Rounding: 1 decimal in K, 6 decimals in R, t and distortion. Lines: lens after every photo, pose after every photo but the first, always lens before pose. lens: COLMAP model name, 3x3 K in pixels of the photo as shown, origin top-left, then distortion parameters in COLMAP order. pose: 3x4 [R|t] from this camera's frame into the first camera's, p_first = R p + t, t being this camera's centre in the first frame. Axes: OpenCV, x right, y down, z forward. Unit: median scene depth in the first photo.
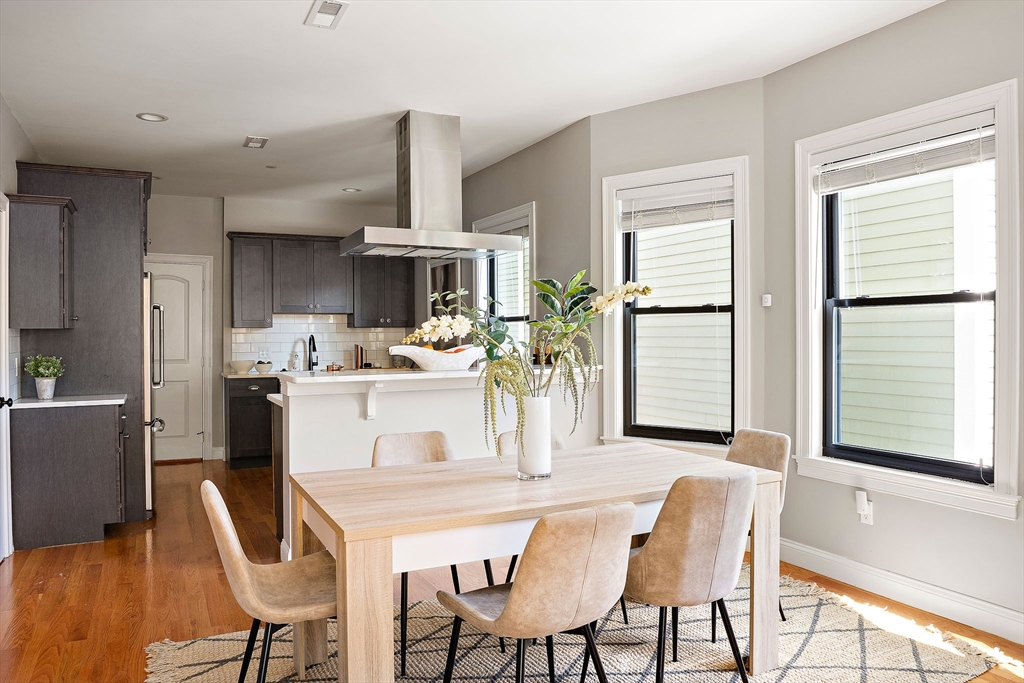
lens RADIAL K [[746.9, 0, 516.0], [0, 746.9, 336.5], [0, 0, 1]] dist [-0.034114, -0.003470]
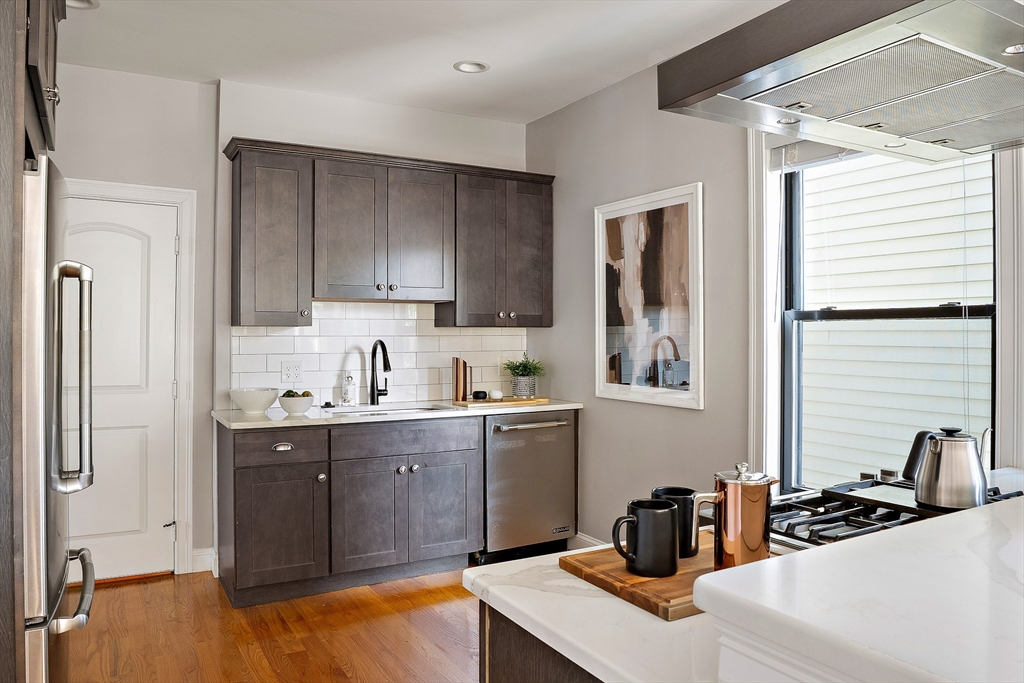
lens RADIAL K [[746.9, 0, 517.5], [0, 746.9, 334.4], [0, 0, 1]] dist [-0.034114, -0.003470]
pose [[0.998249, 0.009889, 0.058313, -0.306149], [-0.009875, 0.999951, -0.000516, -0.010812], [-0.058316, -0.000060, 0.998298, 0.669324]]
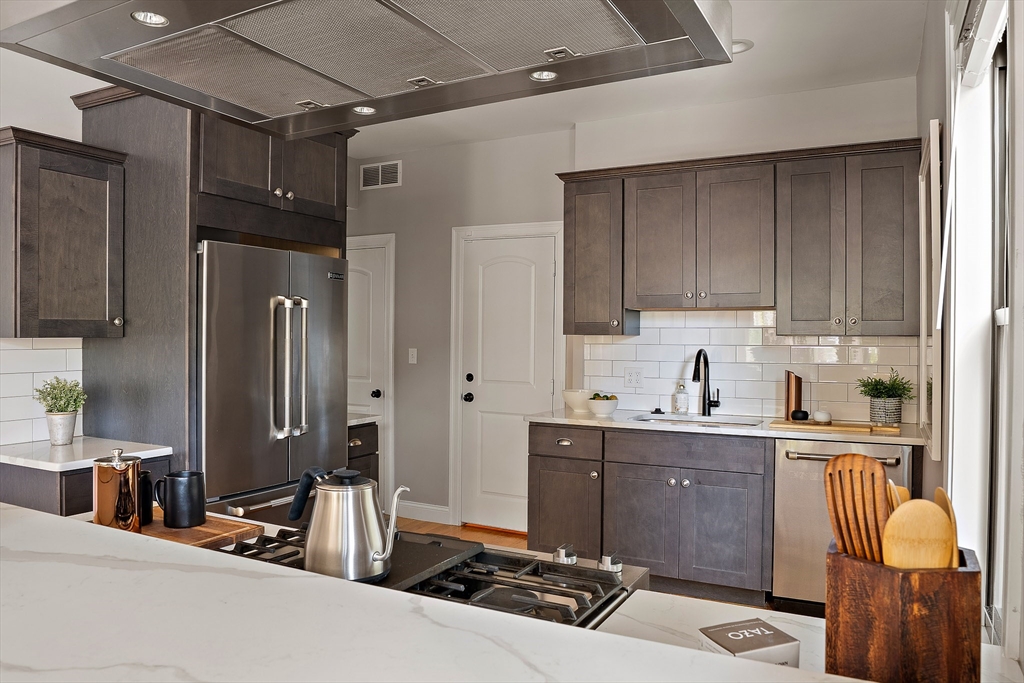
lens RADIAL K [[746.9, 0, 516.1], [0, 746.9, 340.3], [0, 0, 1]] dist [-0.034114, -0.003470]
pose [[0.595241, 0.018785, -0.803327, 0.110750], [-0.014574, 0.999815, 0.012580, -0.020194], [0.803415, 0.004220, 0.595405, 0.860434]]
